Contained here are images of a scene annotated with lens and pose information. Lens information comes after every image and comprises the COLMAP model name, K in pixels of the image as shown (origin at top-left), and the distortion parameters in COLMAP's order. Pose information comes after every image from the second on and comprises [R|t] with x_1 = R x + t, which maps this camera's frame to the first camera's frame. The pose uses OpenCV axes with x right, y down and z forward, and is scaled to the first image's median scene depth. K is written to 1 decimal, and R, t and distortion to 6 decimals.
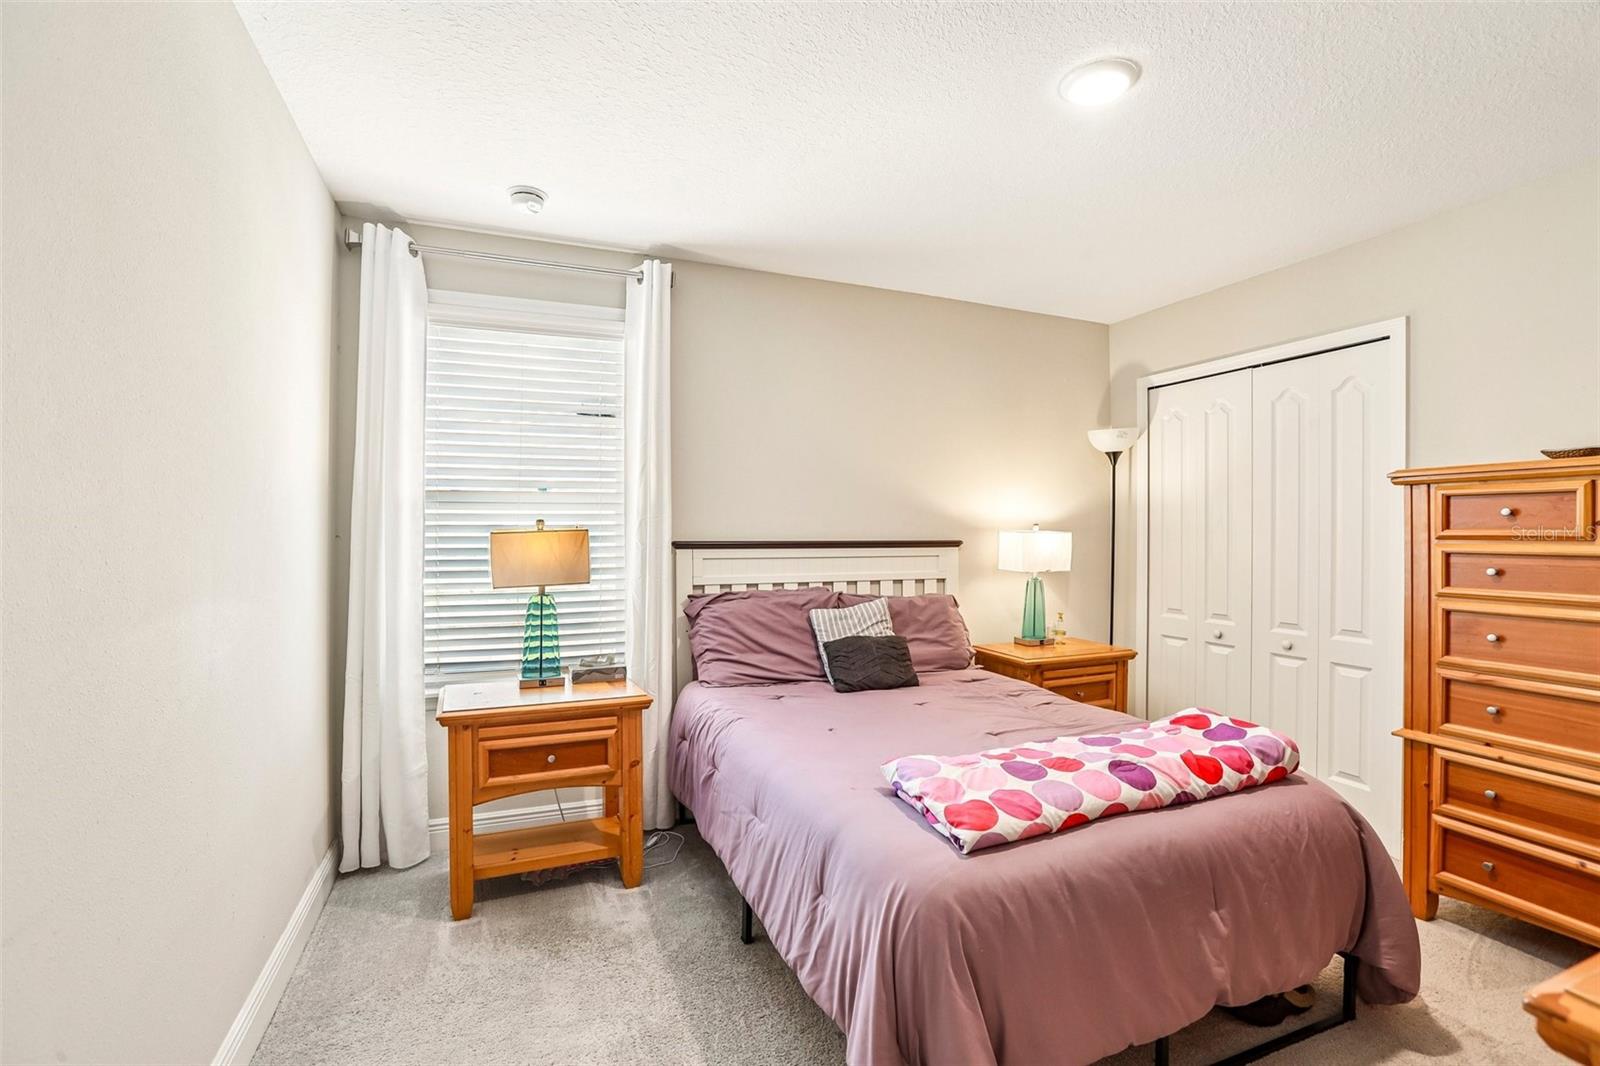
lens RADIAL K [[734.0, 0, 797.6], [0, 734.0, 530.4], [0, 0, 1]] dist [-0.040118, 0.011102]
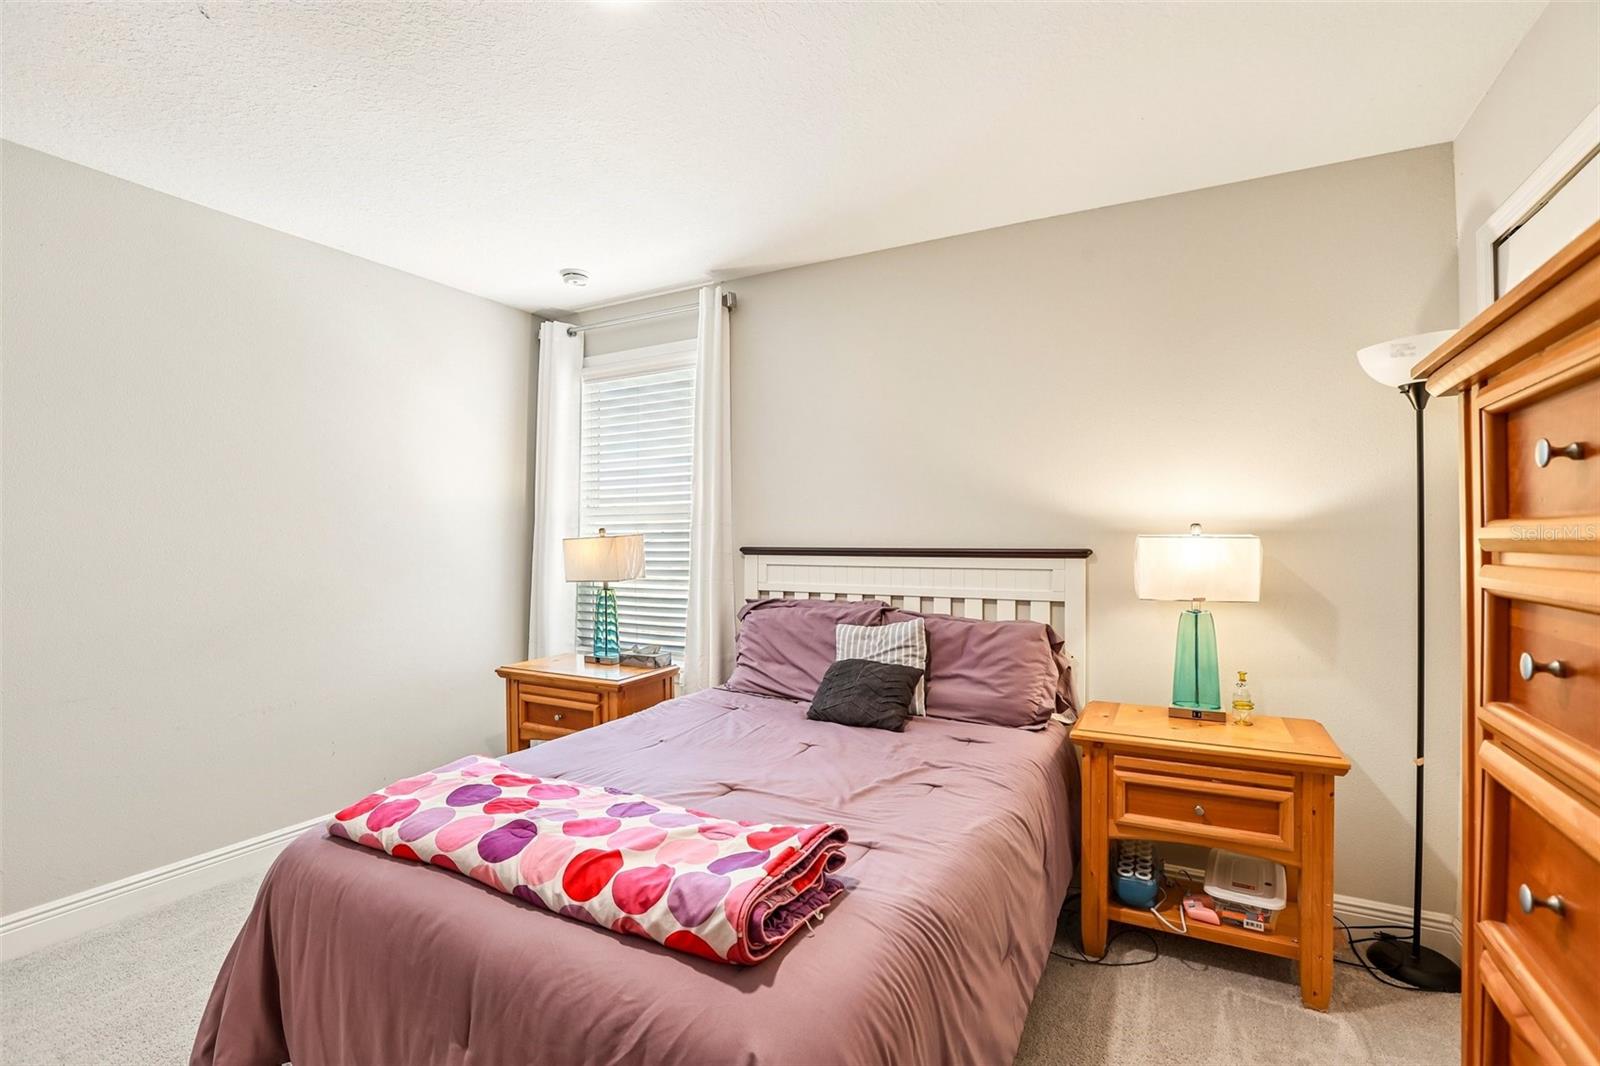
lens RADIAL K [[734.0, 0, 801.6], [0, 734.0, 528.1], [0, 0, 1]] dist [-0.040118, 0.011102]
pose [[0.625148, -0.014169, -0.780378, 0.729075], [0.001688, 0.999857, -0.016802, 0.006080], [0.780505, 0.009187, 0.625083, 0.428655]]
